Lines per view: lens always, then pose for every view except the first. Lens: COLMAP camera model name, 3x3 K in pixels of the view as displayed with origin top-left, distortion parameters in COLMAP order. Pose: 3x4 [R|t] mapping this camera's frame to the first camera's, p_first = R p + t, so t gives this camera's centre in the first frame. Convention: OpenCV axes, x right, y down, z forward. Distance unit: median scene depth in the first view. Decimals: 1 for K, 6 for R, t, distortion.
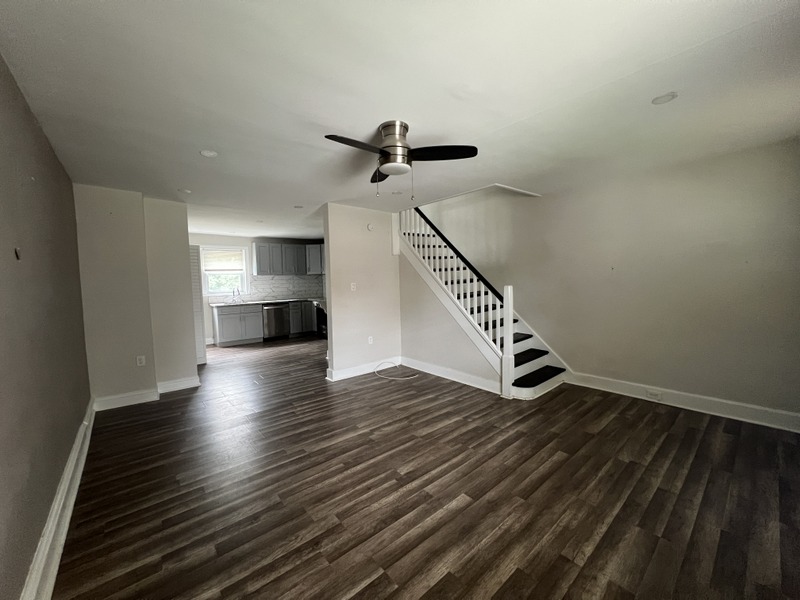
lens RADIAL K [[320.0, 0, 398.8], [0, 320.0, 300.3], [0, 0, 1]] dist [0.000022, 0.000169]
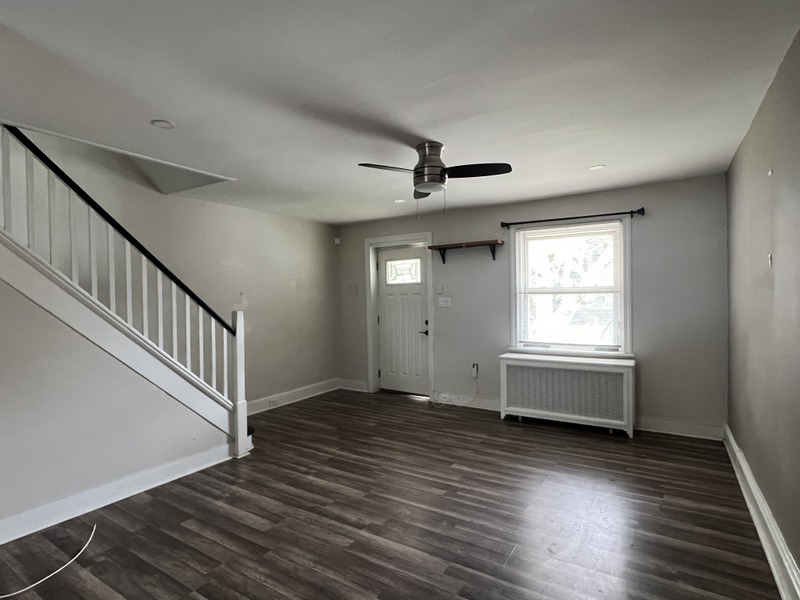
lens RADIAL K [[416.3, 0, 397.2], [0, 416.3, 302.9], [0, 0, 1]] dist [-0.002120, -0.000199]
pose [[-0.287053, 0.013515, 0.957819, -0.951027], [0.088071, 0.996038, 0.012340, -0.055108], [-0.953857, 0.087898, -0.287106, 1.165895]]
